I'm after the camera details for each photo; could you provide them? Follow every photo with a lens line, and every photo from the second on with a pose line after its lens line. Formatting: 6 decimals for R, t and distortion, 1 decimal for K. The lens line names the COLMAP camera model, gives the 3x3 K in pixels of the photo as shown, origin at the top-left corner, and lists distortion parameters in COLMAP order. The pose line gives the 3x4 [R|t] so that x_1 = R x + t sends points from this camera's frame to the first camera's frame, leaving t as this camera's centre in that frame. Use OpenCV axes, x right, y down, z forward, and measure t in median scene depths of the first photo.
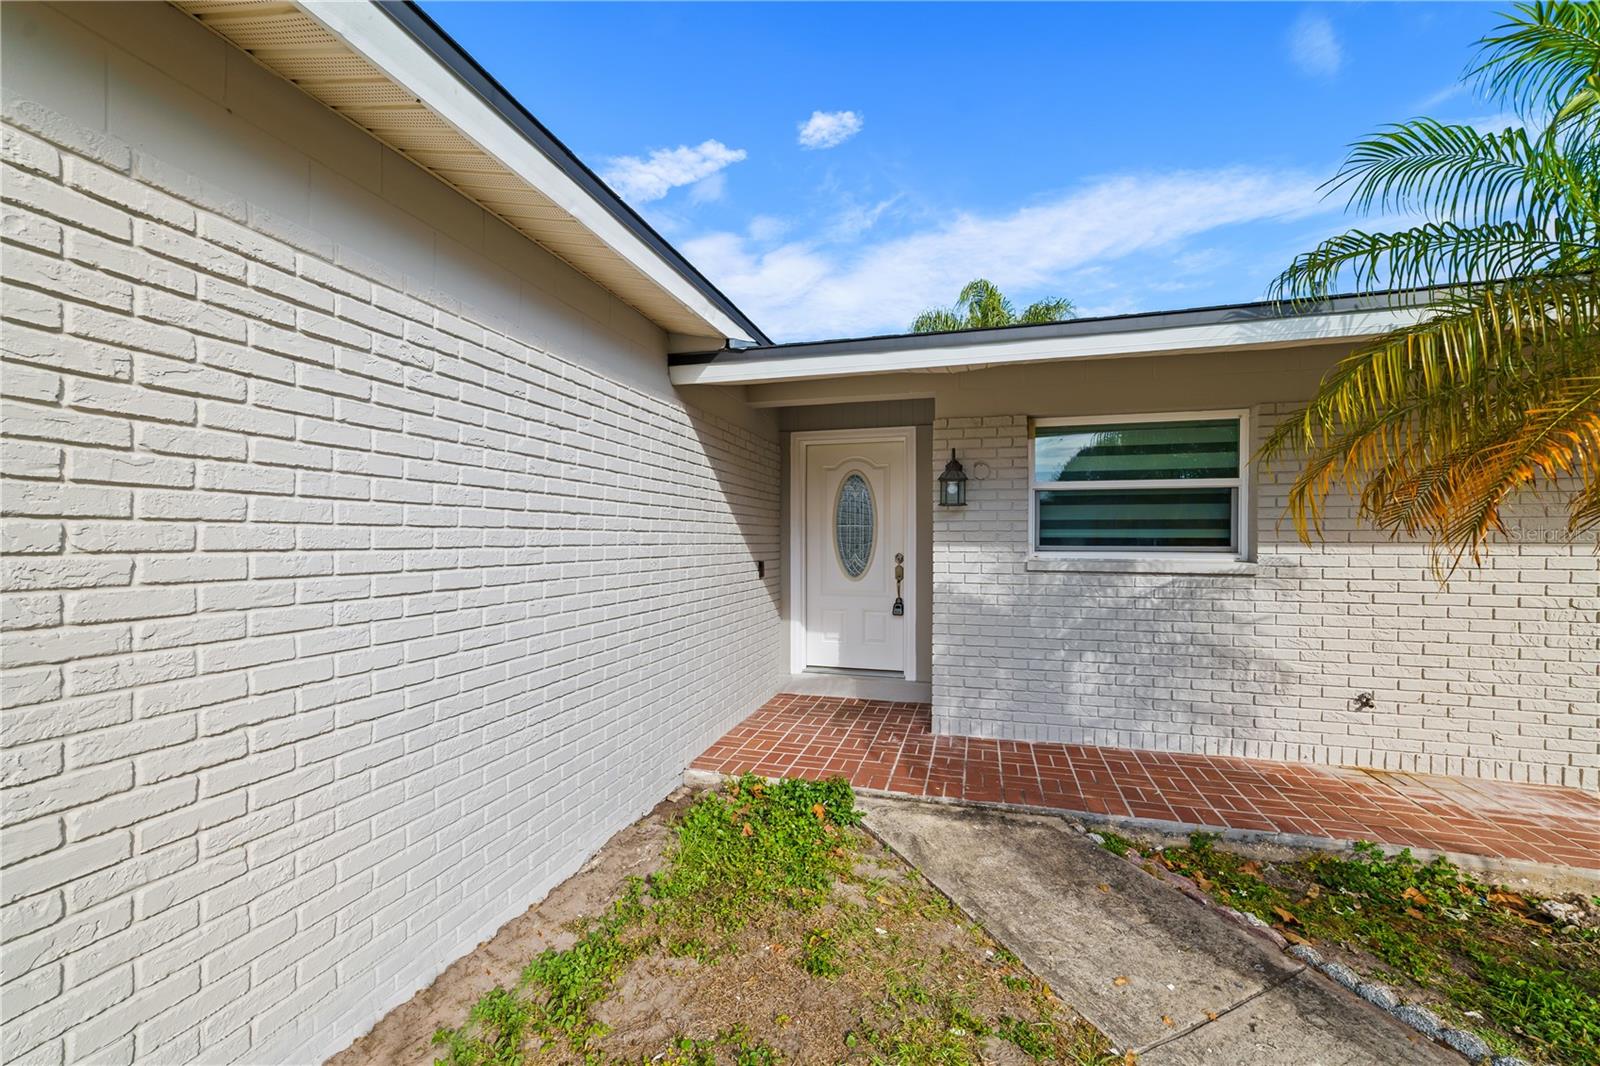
lens RADIAL K [[618.1, 0, 800.5], [0, 618.1, 537.9], [0, 0, 1]] dist [-0.018783, 0.006991]
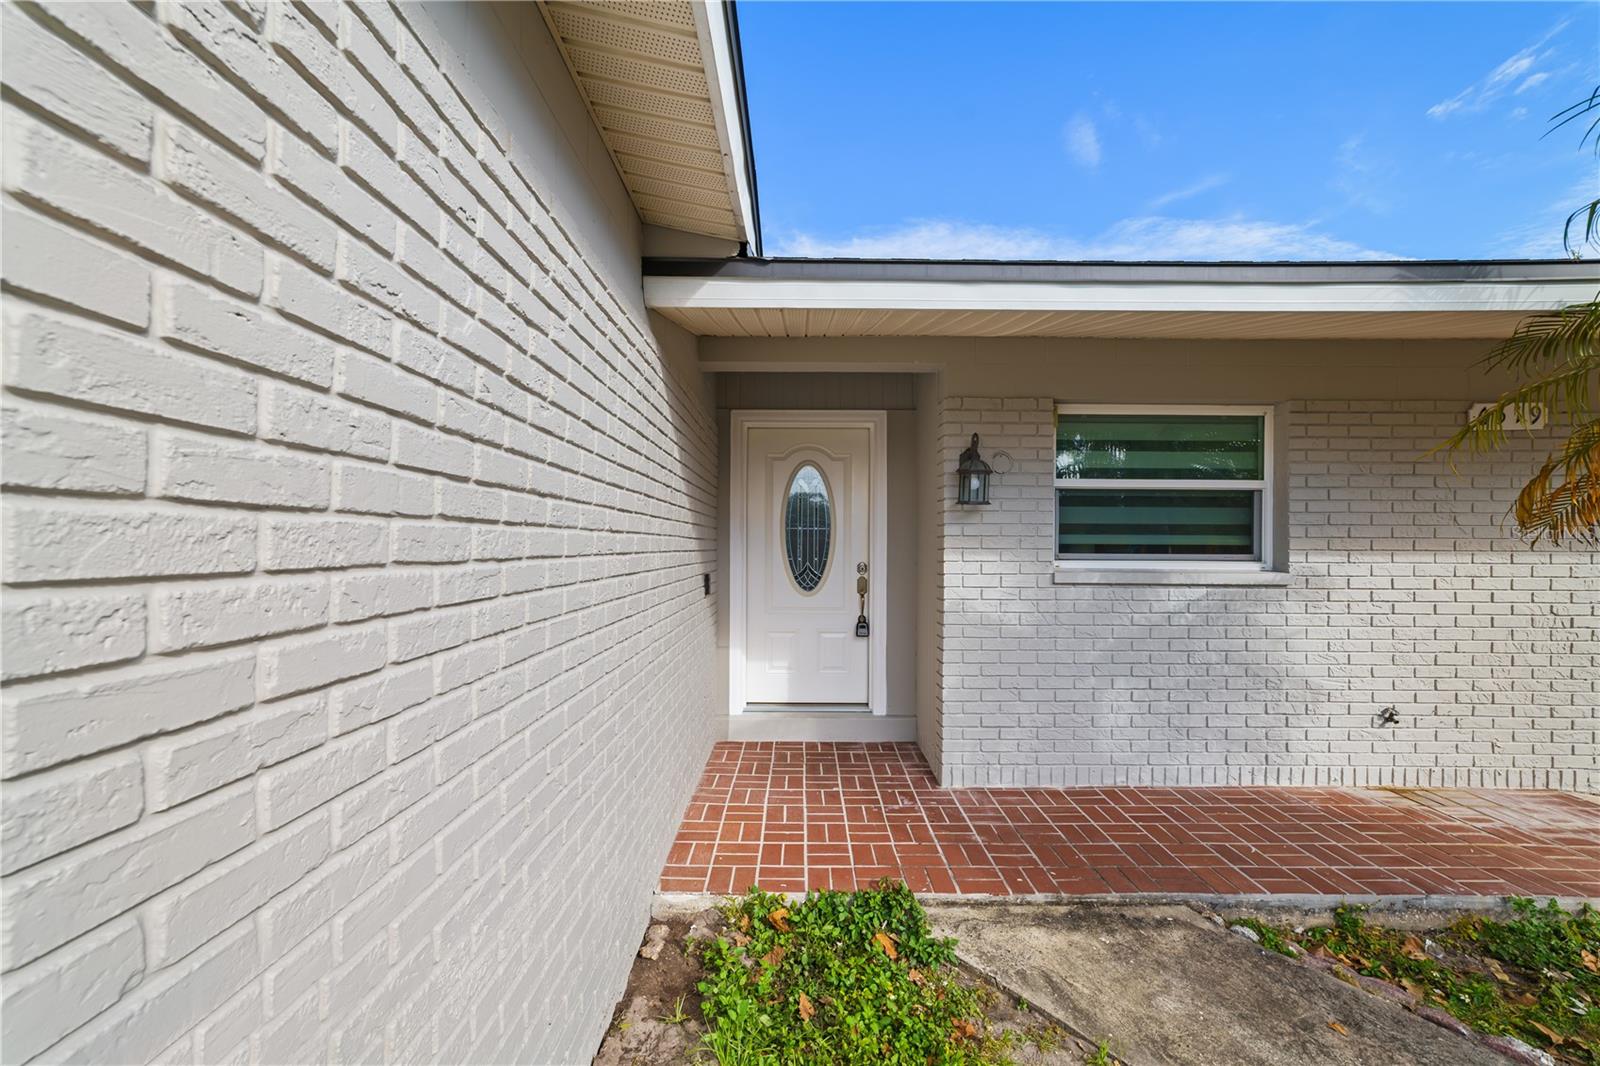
lens RADIAL K [[618.1, 0, 800.5], [0, 618.1, 537.9], [0, 0, 1]] dist [-0.018783, 0.006991]
pose [[0.962831, 0.006054, 0.270036, -0.210371], [-0.003940, 0.999957, -0.008370, -0.000344], [-0.270075, 0.006995, 0.962814, 0.314228]]
